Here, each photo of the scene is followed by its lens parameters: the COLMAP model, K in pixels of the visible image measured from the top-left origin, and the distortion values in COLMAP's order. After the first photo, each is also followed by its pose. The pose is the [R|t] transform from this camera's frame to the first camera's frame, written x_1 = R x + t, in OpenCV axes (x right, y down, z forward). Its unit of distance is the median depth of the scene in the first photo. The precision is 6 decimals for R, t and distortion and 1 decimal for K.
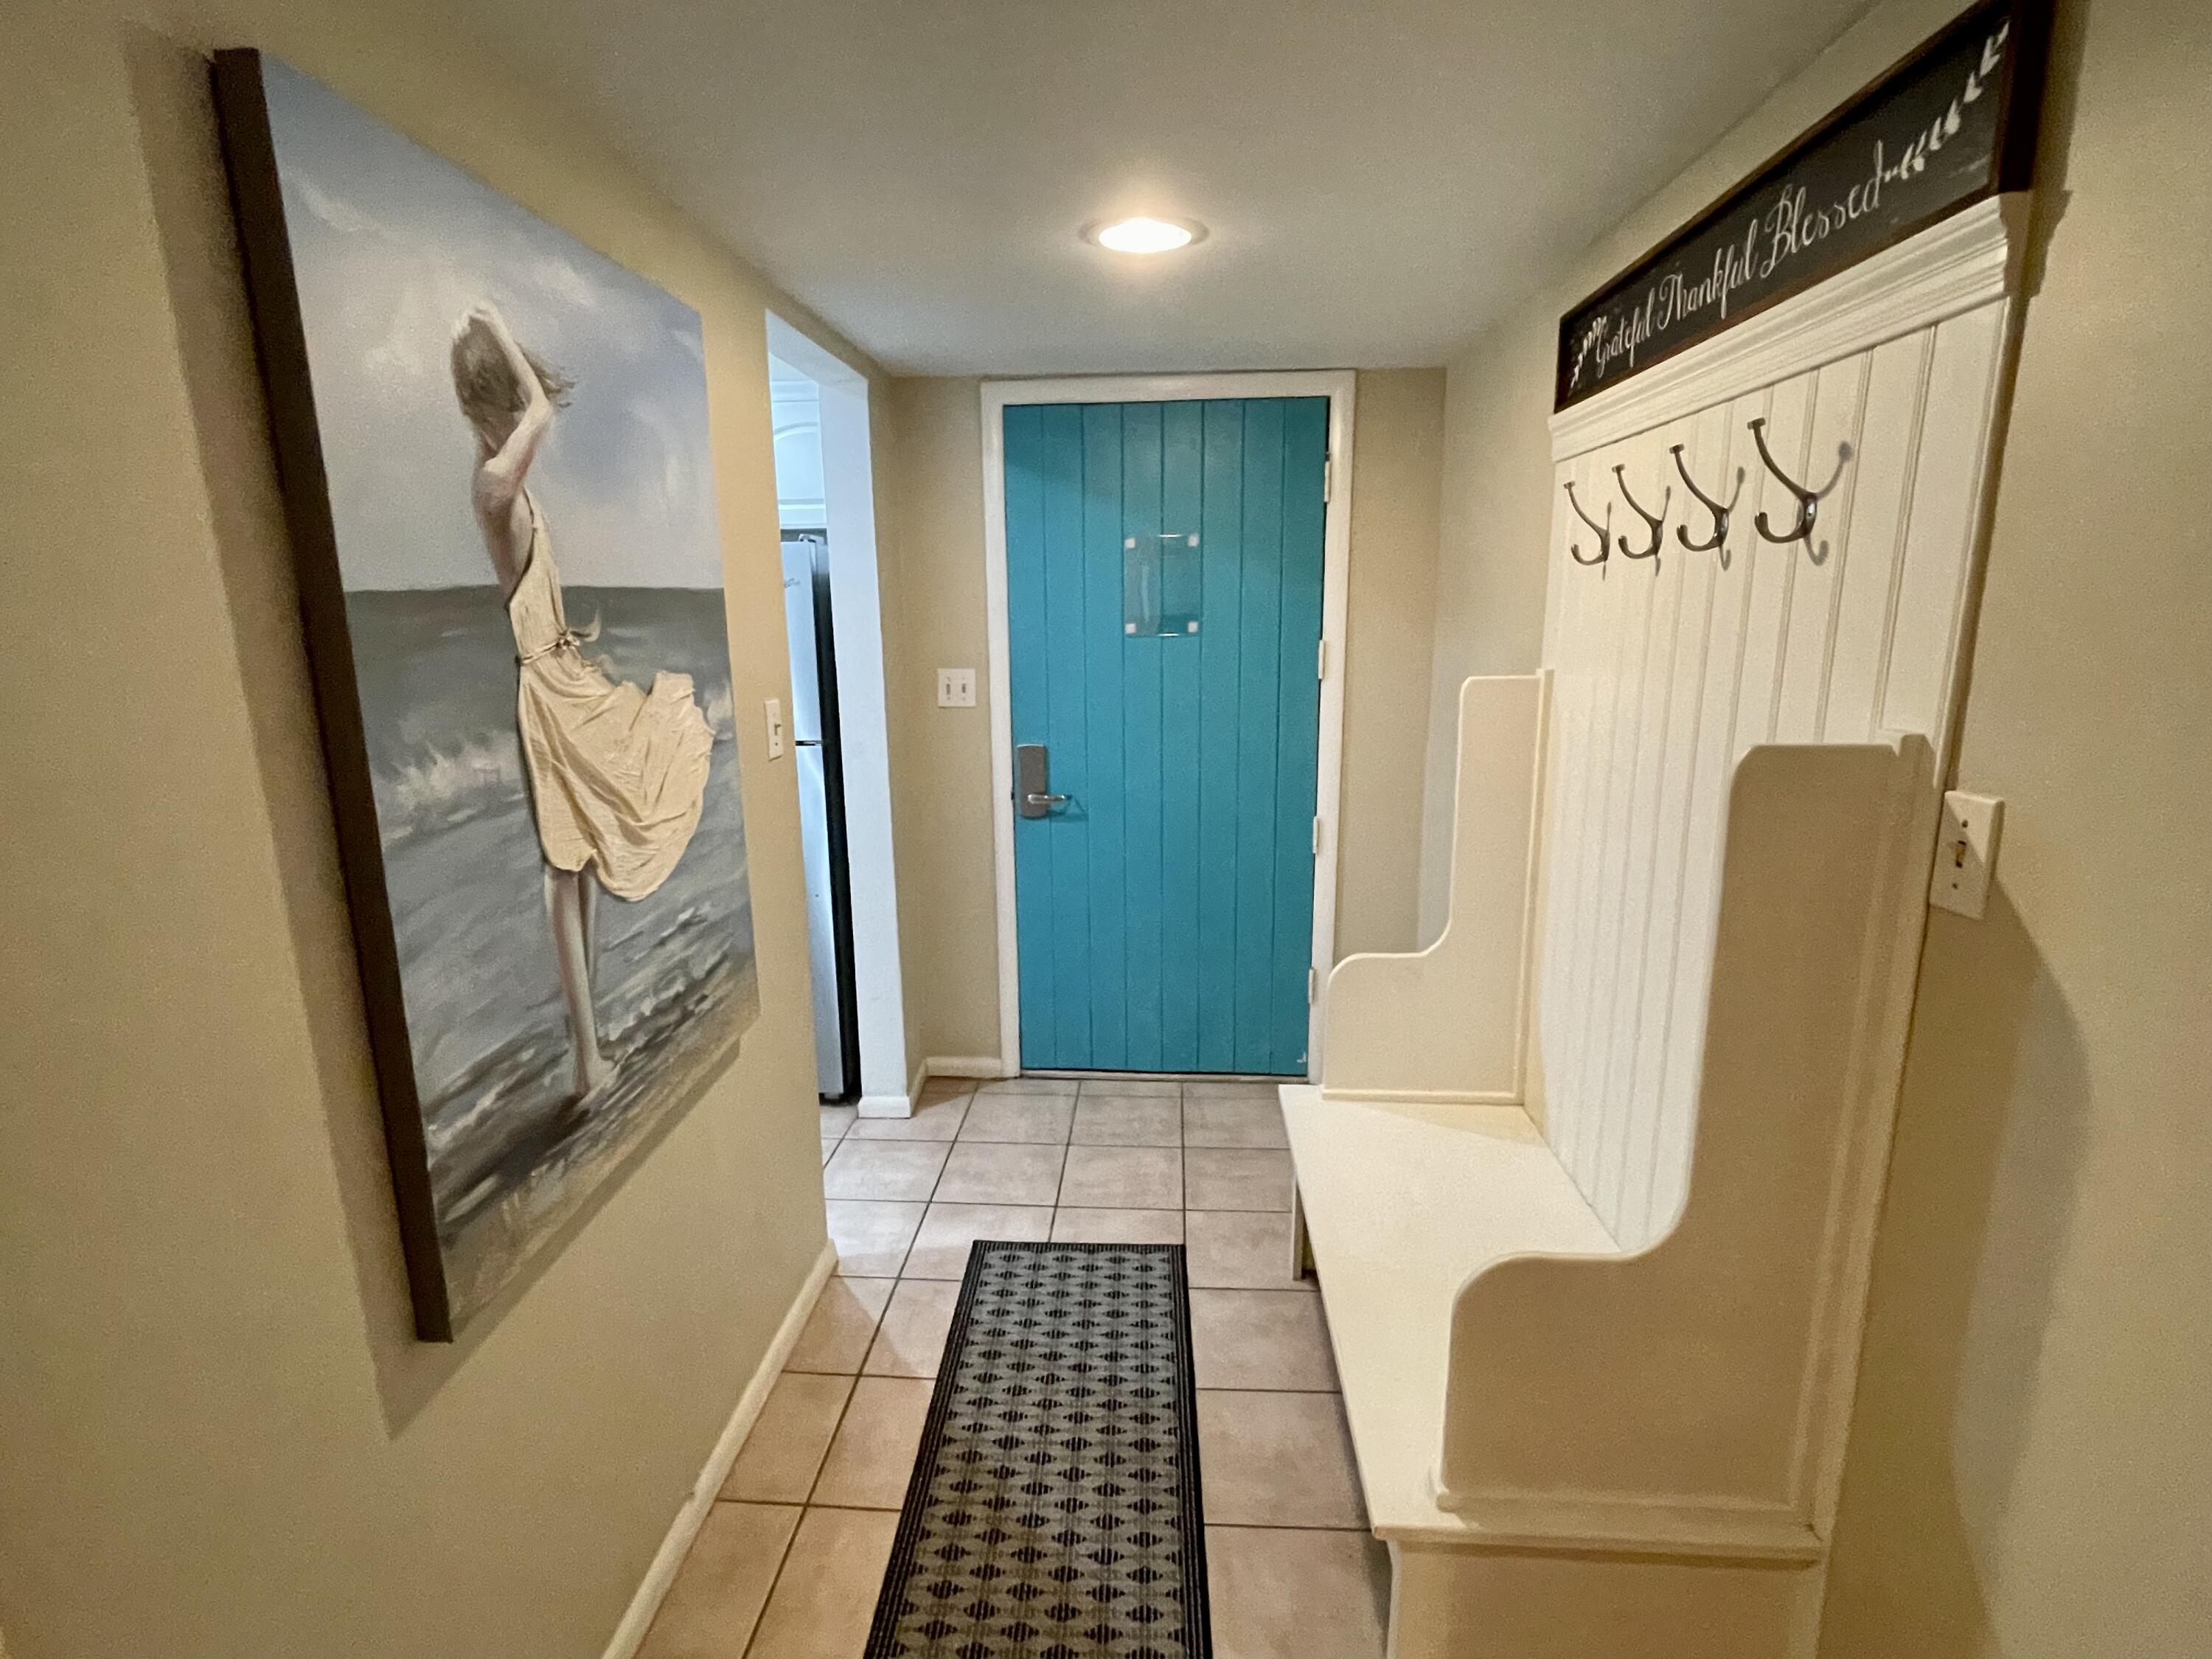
lens RADIAL K [[1099.7, 0, 1109.0], [0, 1099.7, 824.9], [0, 0, 1]] dist [-0.013490, -0.000229]
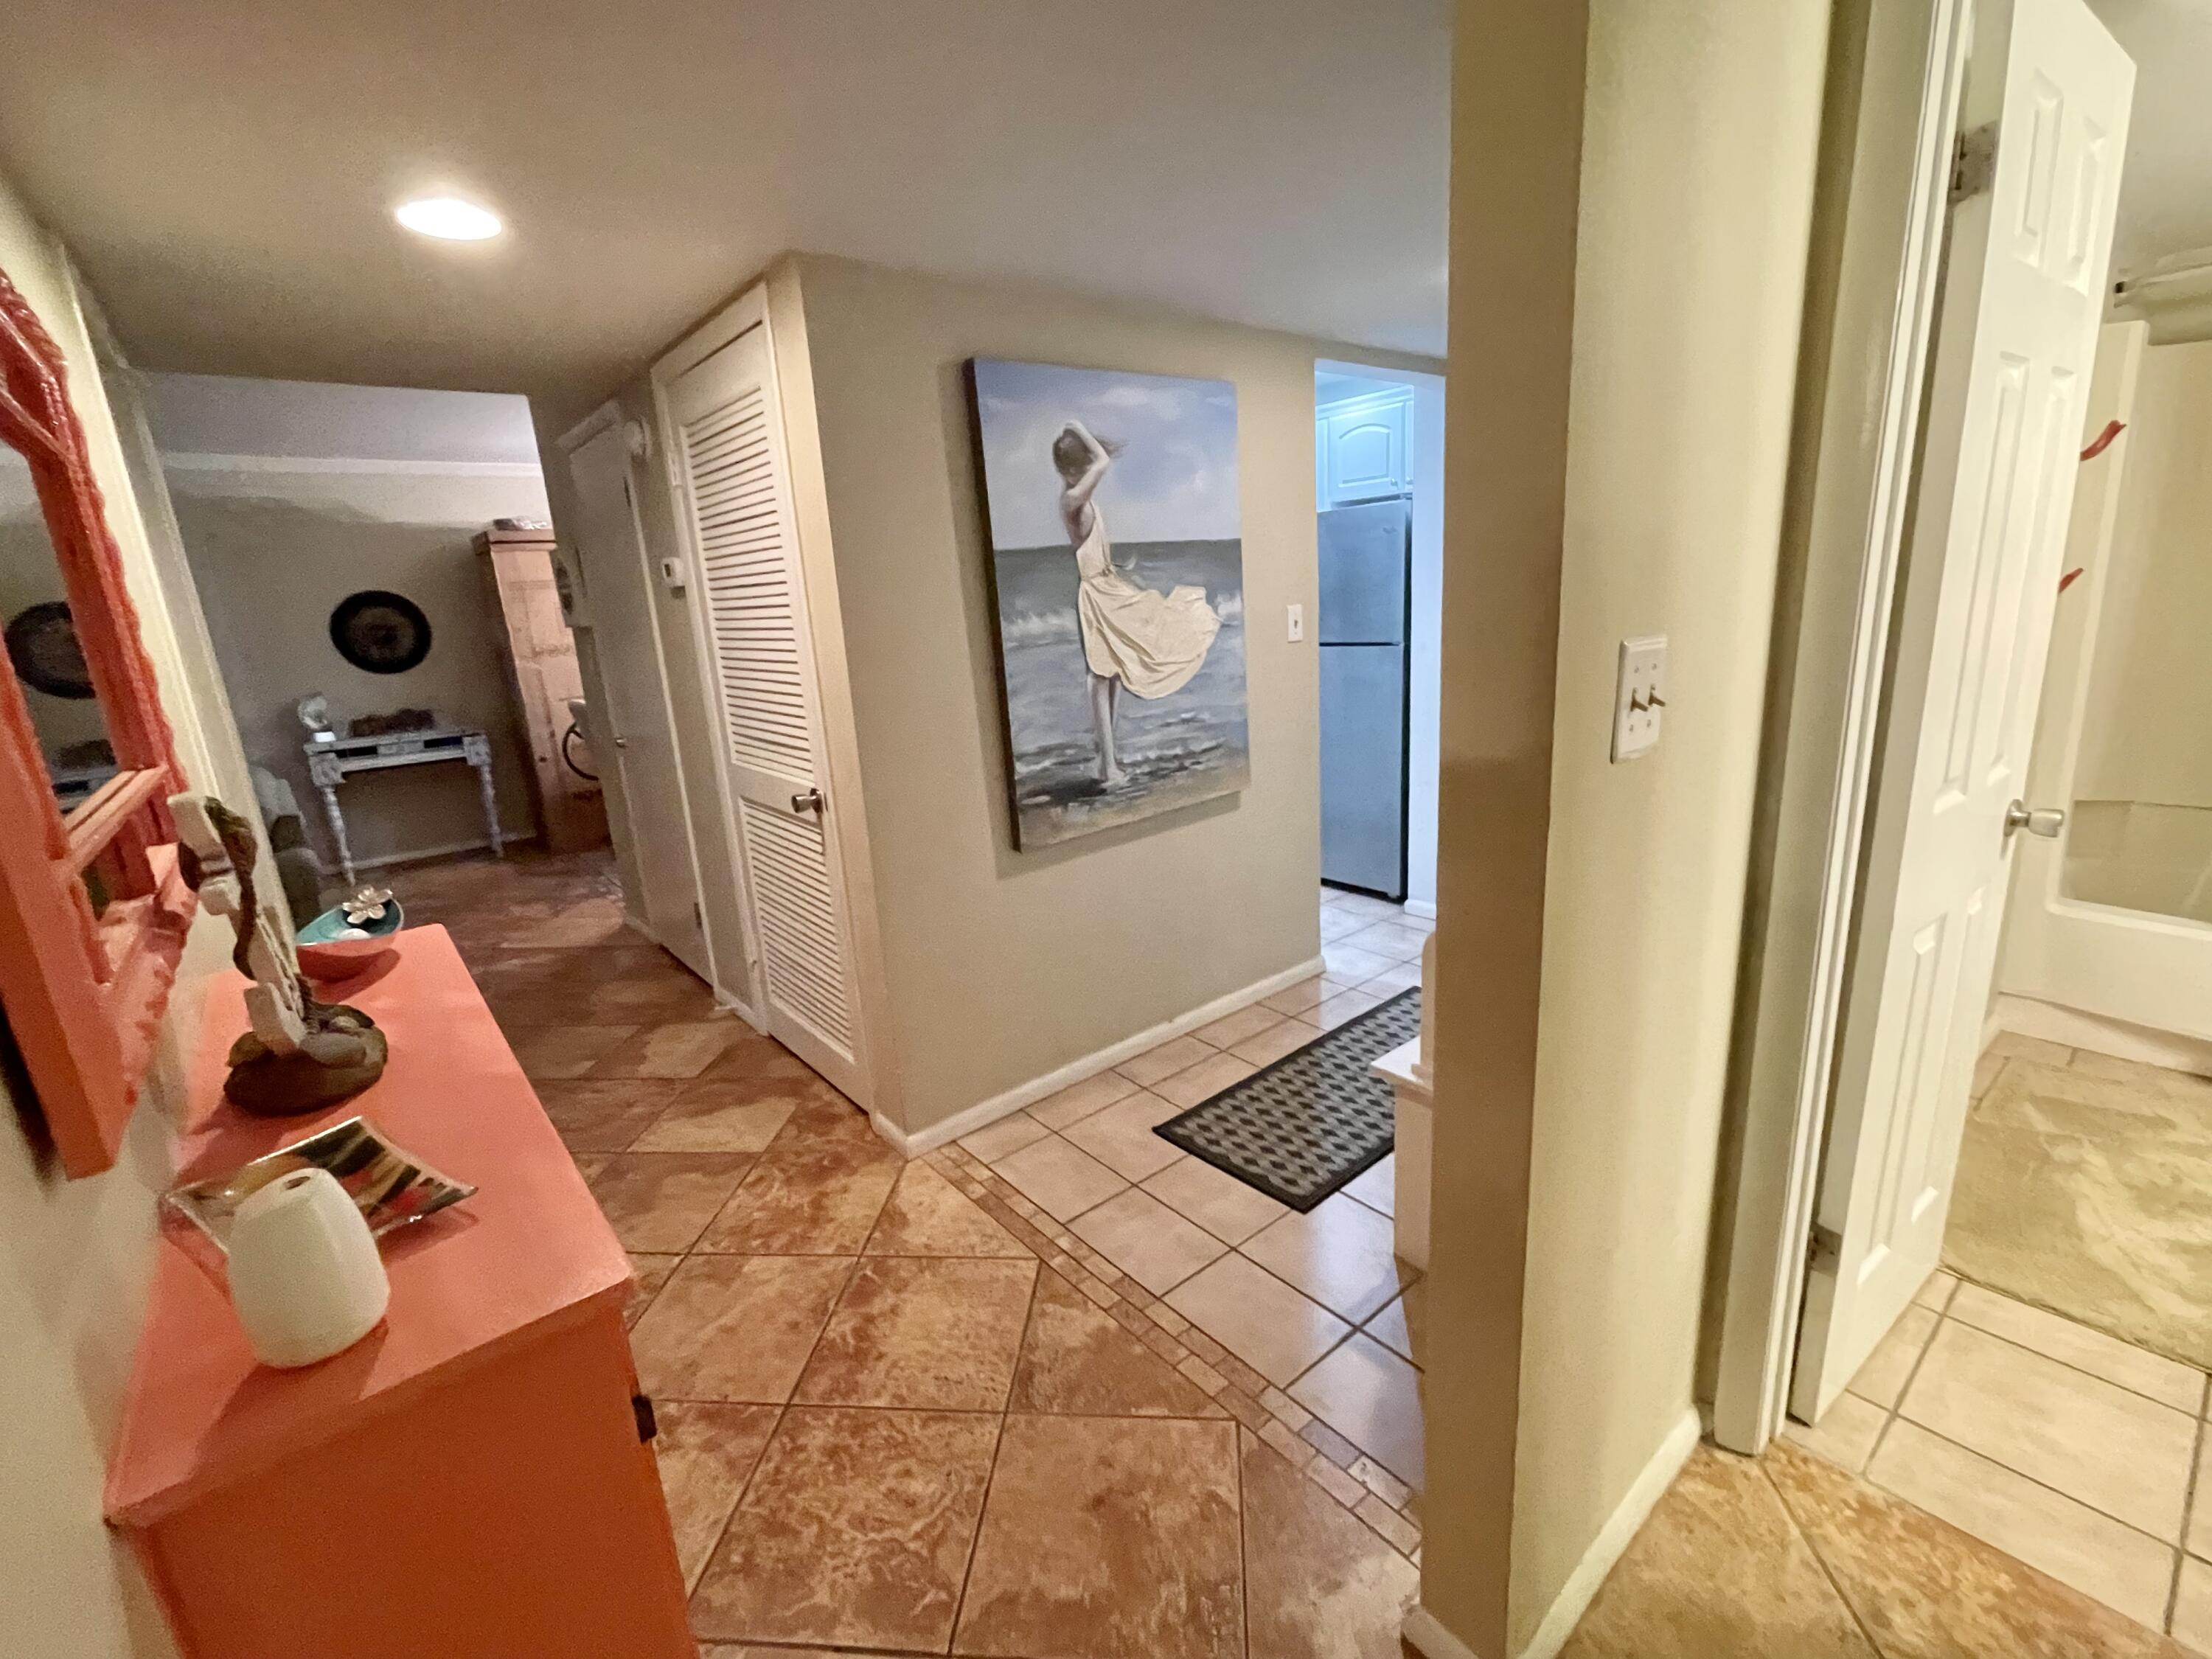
lens RADIAL K [[977.3, 0, 1113.4], [0, 977.3, 836.8], [0, 0, 1]] dist [-0.001218, -0.000373]
pose [[0.674109, 0.135239, -0.726145, 0.991280], [-0.082603, 0.990731, 0.107833, 0.149224], [0.733998, -0.012709, 0.679033, -0.316797]]
